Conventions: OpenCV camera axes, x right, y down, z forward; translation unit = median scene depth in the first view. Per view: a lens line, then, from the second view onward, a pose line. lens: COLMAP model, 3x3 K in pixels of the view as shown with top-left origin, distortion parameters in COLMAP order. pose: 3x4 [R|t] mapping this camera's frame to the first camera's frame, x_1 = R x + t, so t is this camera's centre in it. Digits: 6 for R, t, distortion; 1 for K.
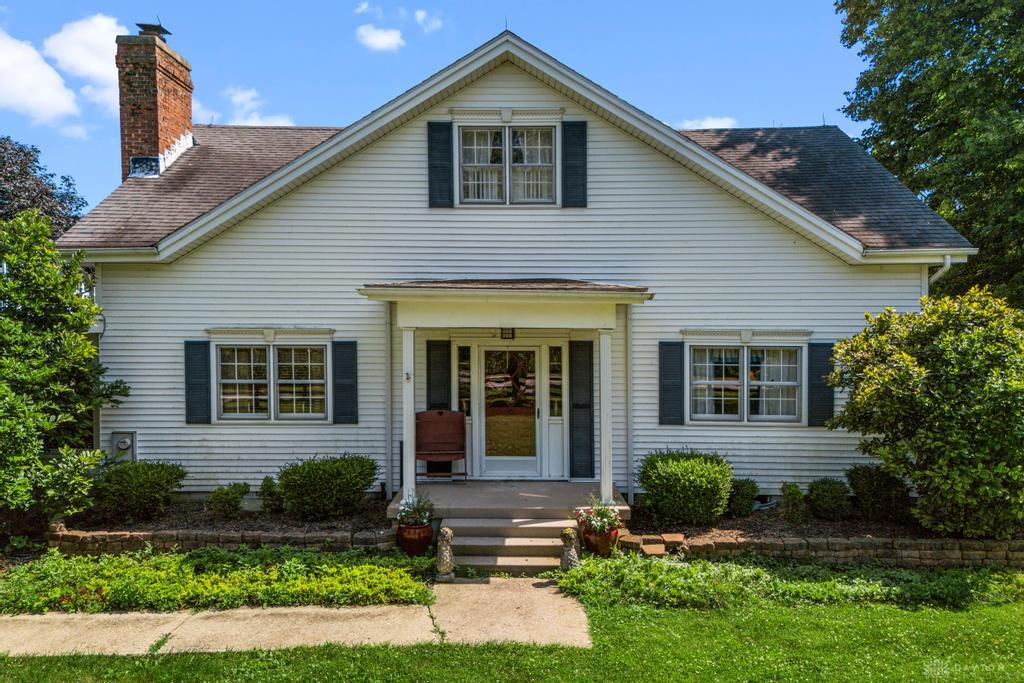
lens RADIAL K [[770.6, 0, 510.9], [0, 770.6, 348.6], [0, 0, 1]] dist [0.050263, -0.038764]
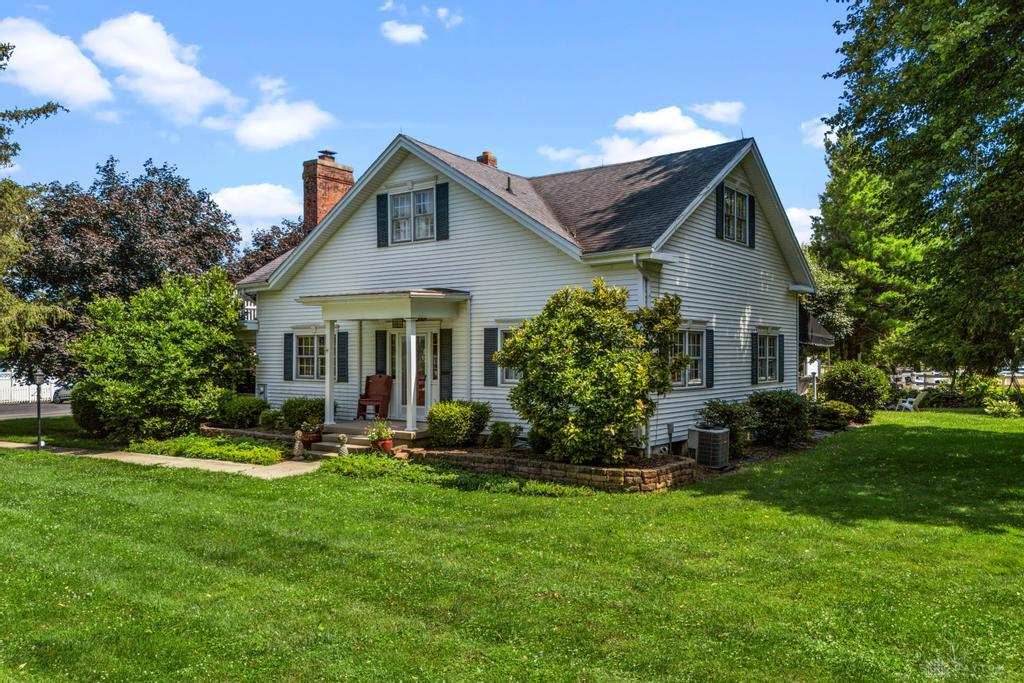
lens RADIAL K [[770.6, 0, 515.9], [0, 770.6, 339.6], [0, 0, 1]] dist [0.050263, -0.038764]
pose [[0.809715, -0.011386, -0.586713, 1.073188], [-0.013186, 0.999206, -0.037589, 0.065051], [0.586675, 0.038173, 0.808922, -0.122706]]
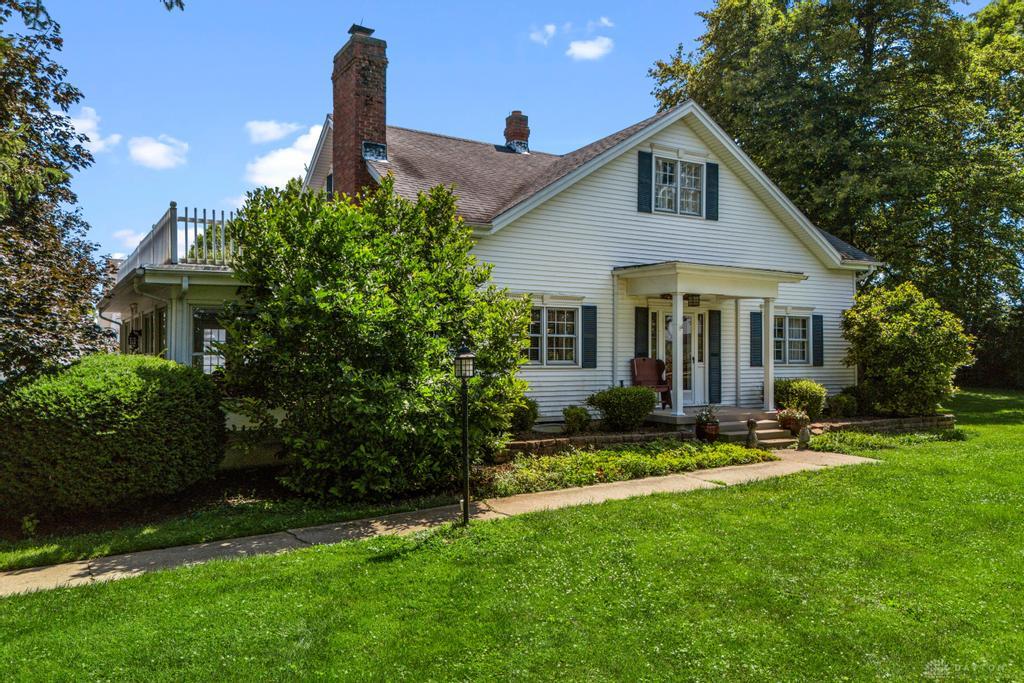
lens RADIAL K [[770.6, 0, 515.0], [0, 770.6, 341.2], [0, 0, 1]] dist [0.050263, -0.038764]
pose [[0.849620, 0.004985, 0.527372, -1.023615], [0.017017, 0.999176, -0.036860, 0.098266], [-0.527121, 0.040291, 0.848834, -0.055913]]
